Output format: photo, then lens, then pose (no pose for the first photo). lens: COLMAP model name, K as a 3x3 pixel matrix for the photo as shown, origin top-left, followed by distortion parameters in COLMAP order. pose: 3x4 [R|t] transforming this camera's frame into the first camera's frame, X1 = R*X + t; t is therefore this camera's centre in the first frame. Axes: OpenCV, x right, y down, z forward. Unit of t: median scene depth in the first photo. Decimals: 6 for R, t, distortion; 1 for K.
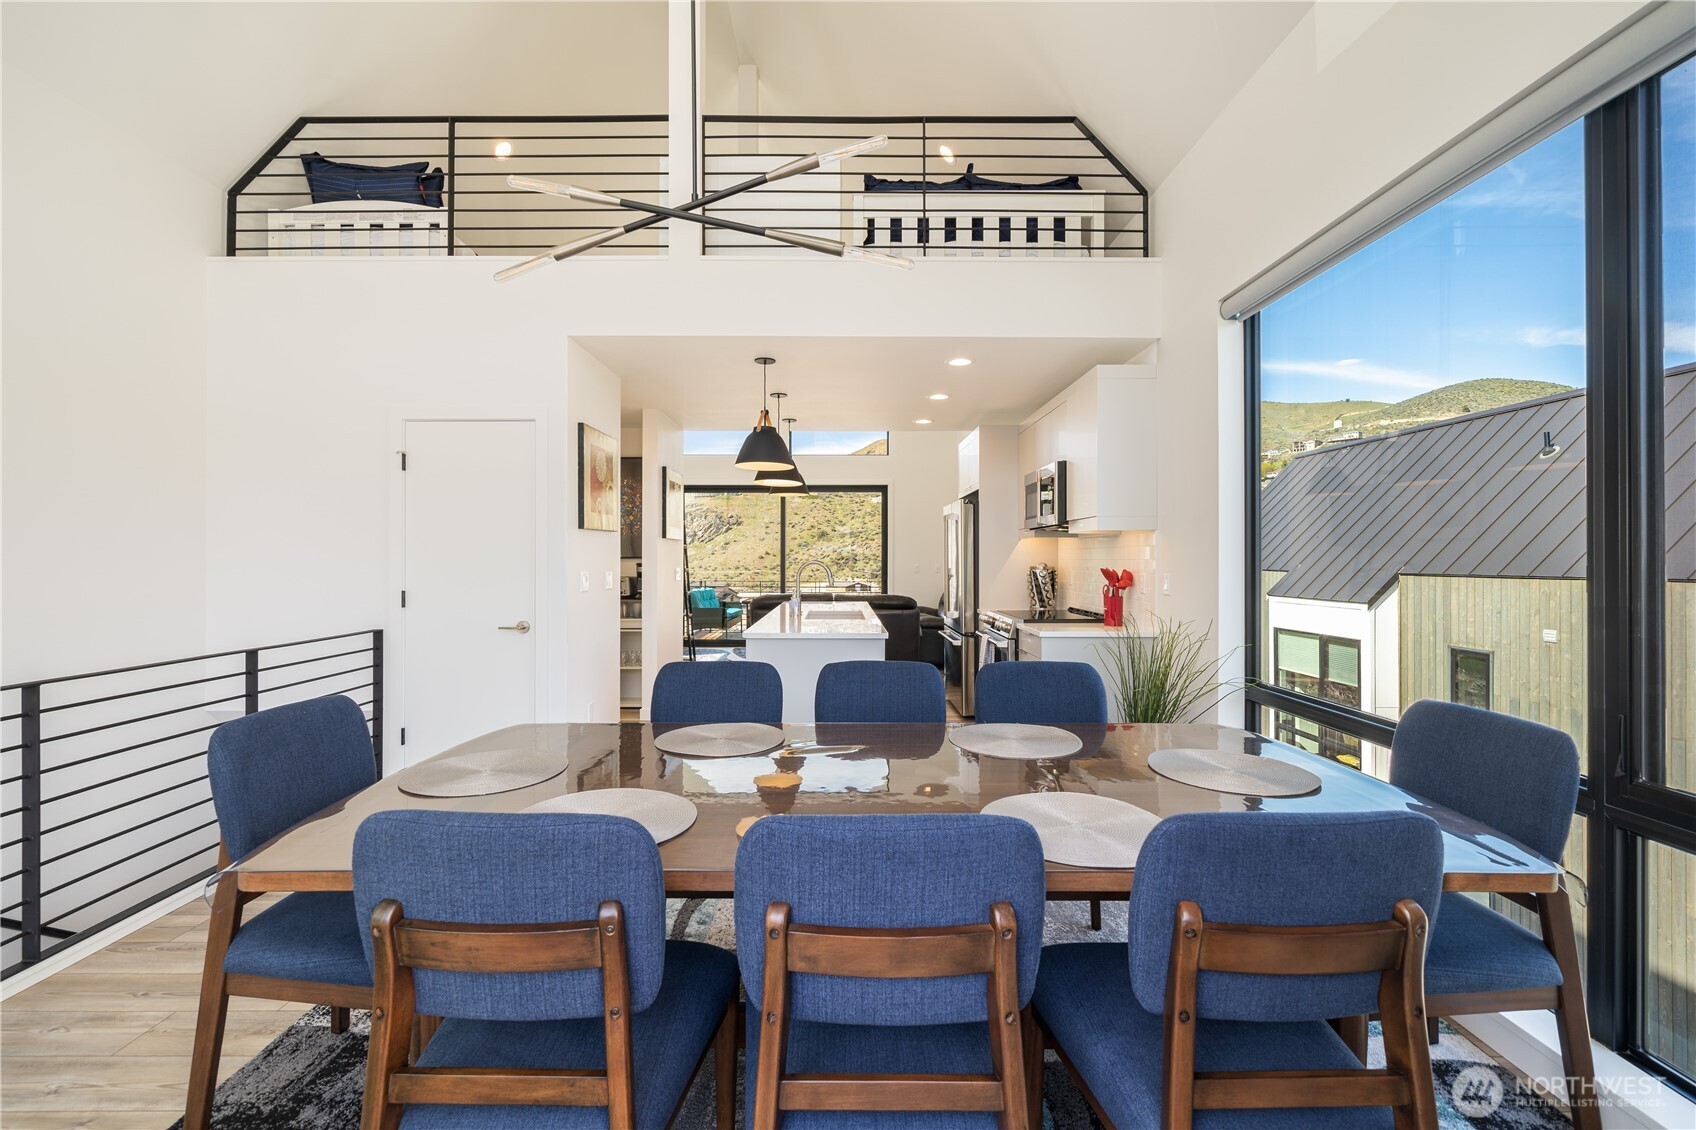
lens RADIAL K [[690.8, 0, 829.0], [0, 690.8, 564.0], [0, 0, 1]] dist [-0.000216, 0.000273]
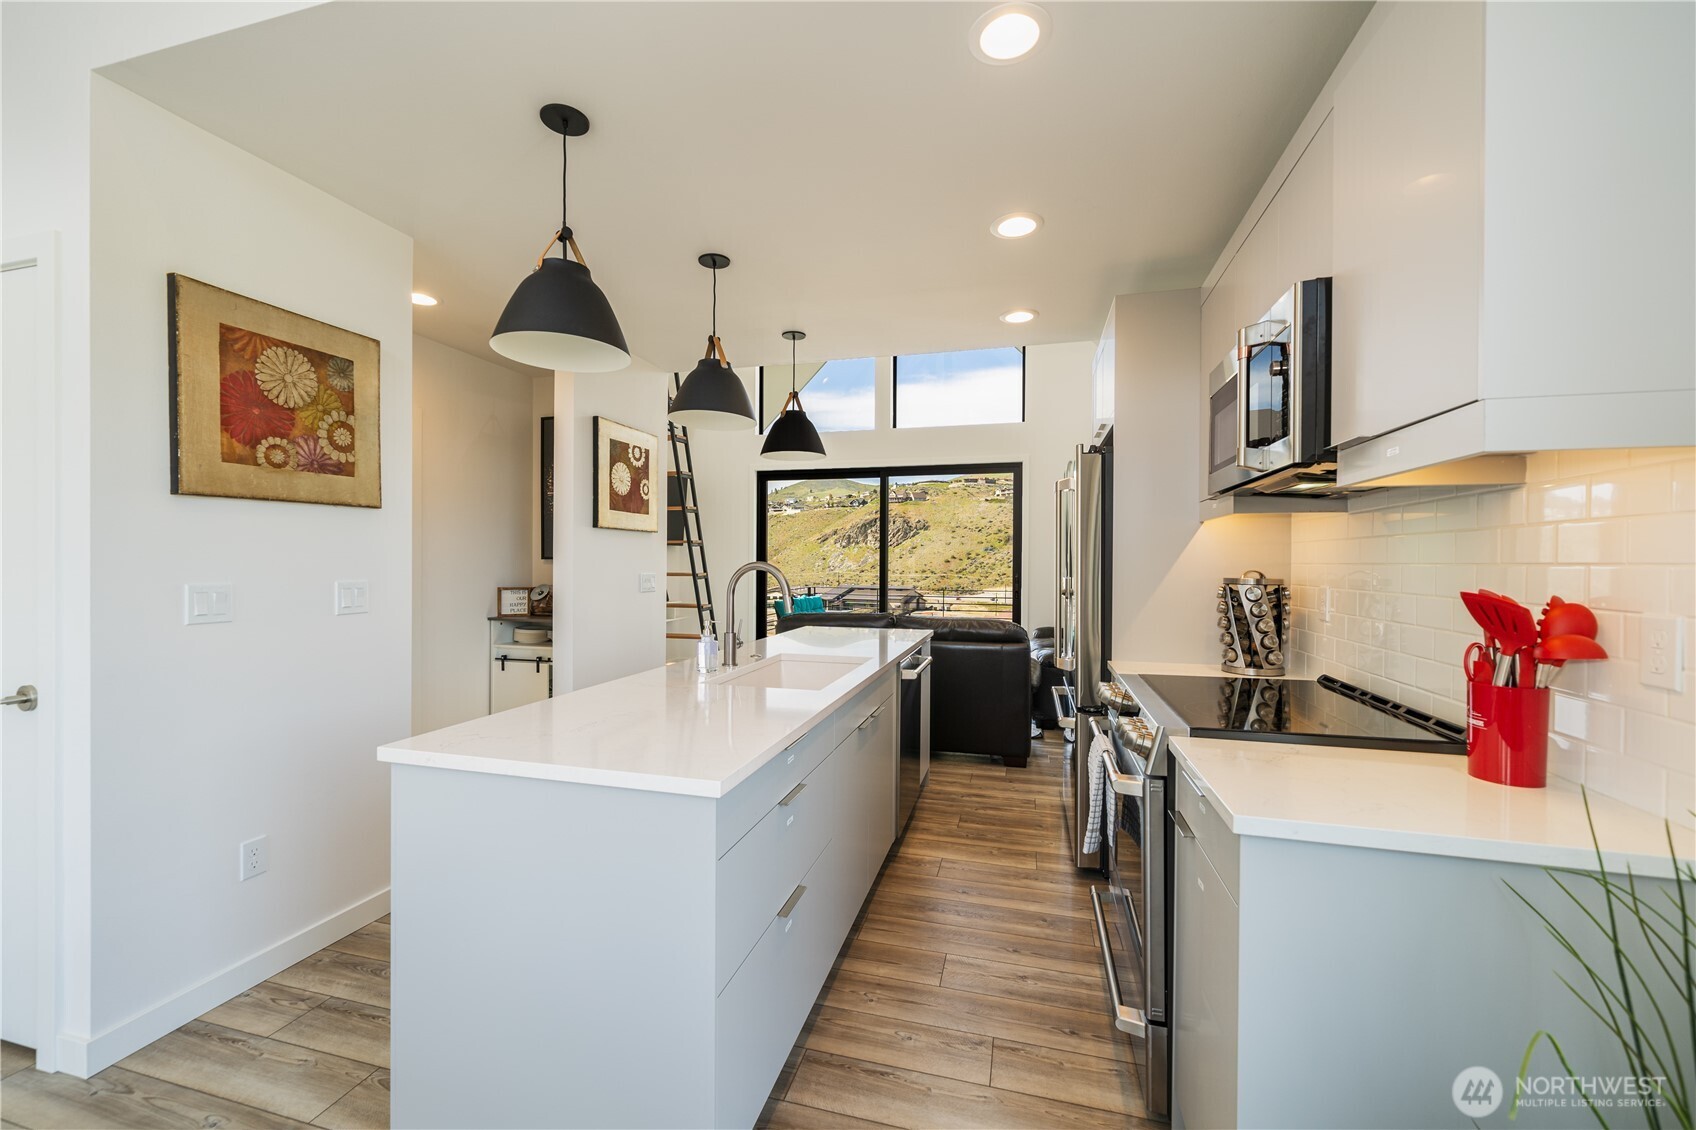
lens RADIAL K [[673.6, 0, 846.3], [0, 673.6, 570.4], [0, 0, 1]] dist [0.001103, 0.000152]
pose [[0.969343, 0.008702, -0.245559, 0.155262], [-0.007693, 0.999958, 0.005067, -0.002159], [0.245593, -0.003023, 0.969368, 0.494893]]
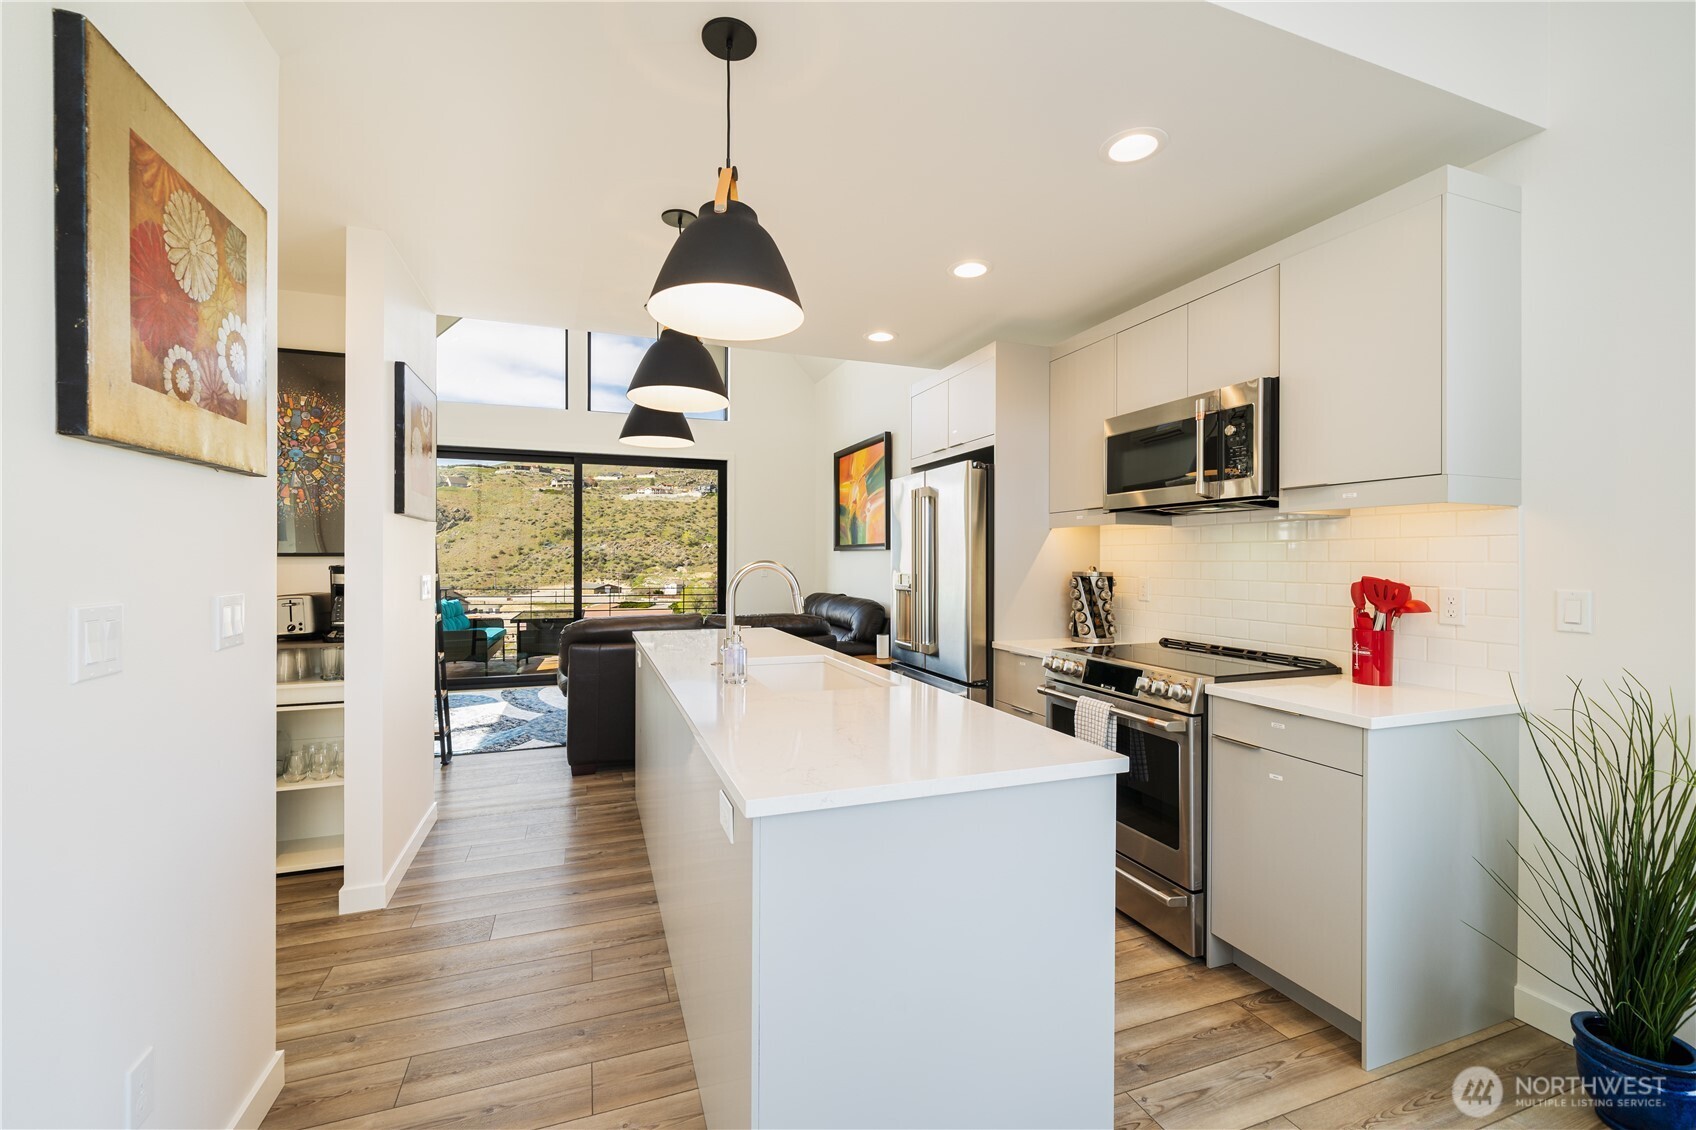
lens RADIAL K [[690.8, 0, 829.0], [0, 690.8, 564.0], [0, 0, 1]] dist [-0.000216, 0.000273]
pose [[0.938090, 0.001195, 0.346389, -0.139780], [-0.000942, 0.999999, -0.000899, -0.002214], [-0.346390, 0.000517, 0.938090, 0.501234]]
